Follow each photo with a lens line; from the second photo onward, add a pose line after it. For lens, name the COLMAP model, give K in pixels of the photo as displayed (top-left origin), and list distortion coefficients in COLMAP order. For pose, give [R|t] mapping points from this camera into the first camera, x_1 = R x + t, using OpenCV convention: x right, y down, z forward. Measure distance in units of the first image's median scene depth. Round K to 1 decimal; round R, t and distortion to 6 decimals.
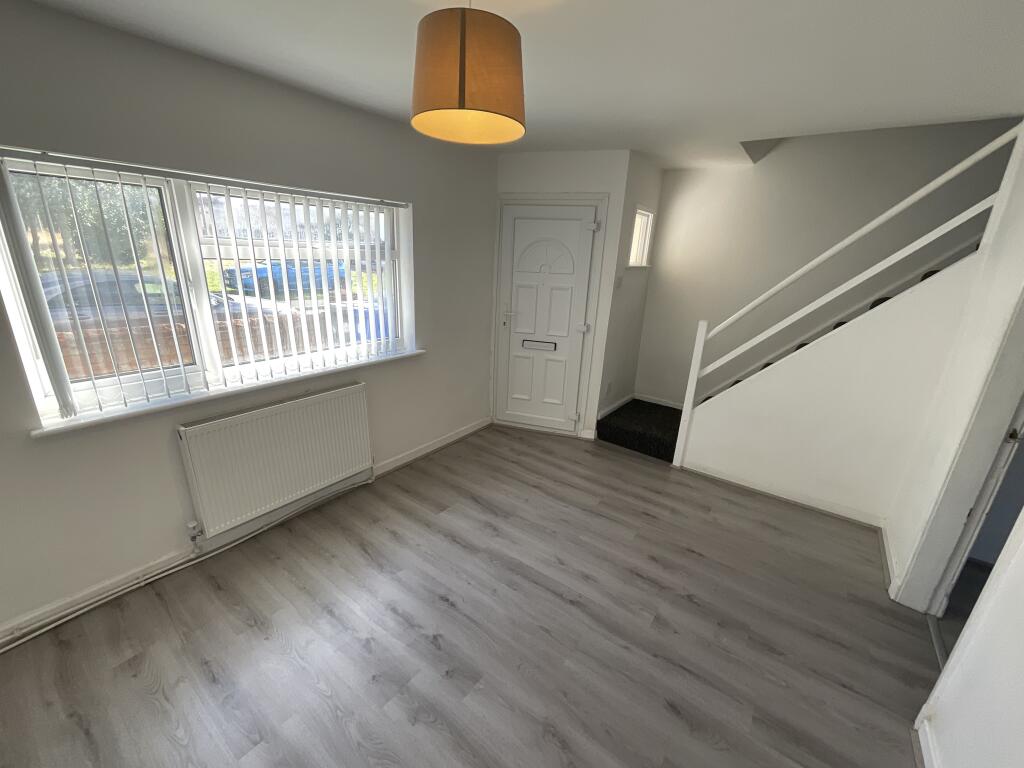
lens RADIAL K [[415.0, 0, 507.9], [0, 415.0, 382.3], [0, 0, 1]] dist [0.000077, 0.000011]
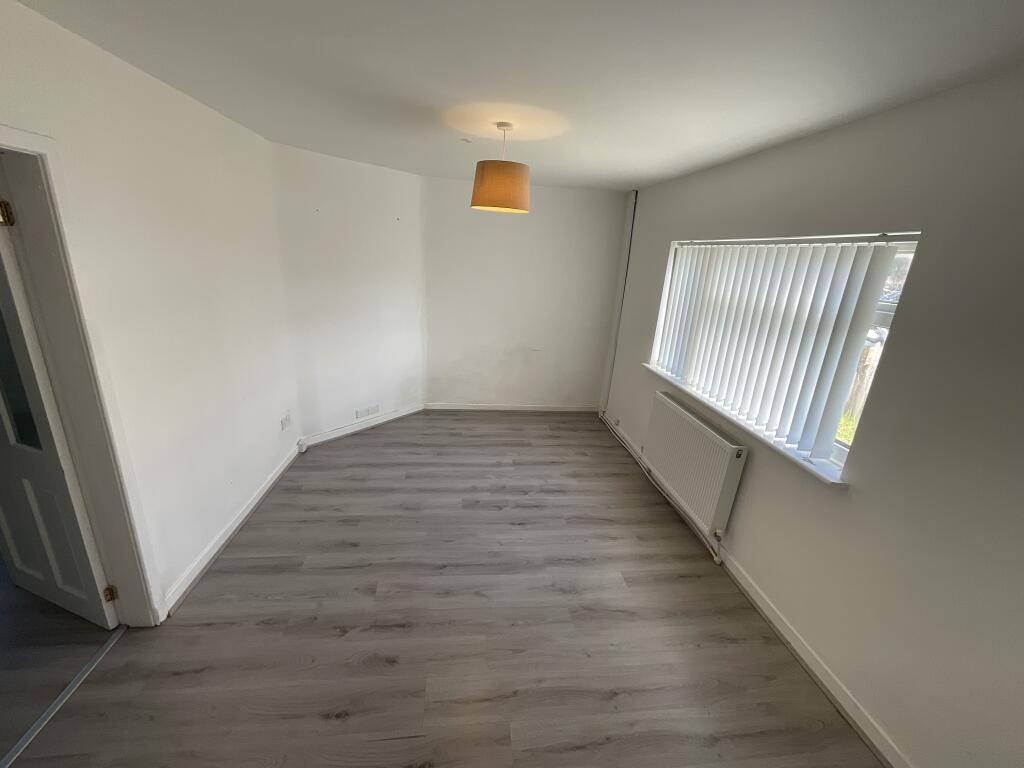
lens RADIAL K [[415.0, 0, 507.9], [0, 415.0, 382.3], [0, 0, 1]] dist [0.000077, 0.000011]
pose [[-0.721884, 0.123667, -0.680874, 0.733385], [-0.295219, 0.834842, 0.464633, -0.481050], [0.625882, 0.536418, -0.566151, 1.448392]]
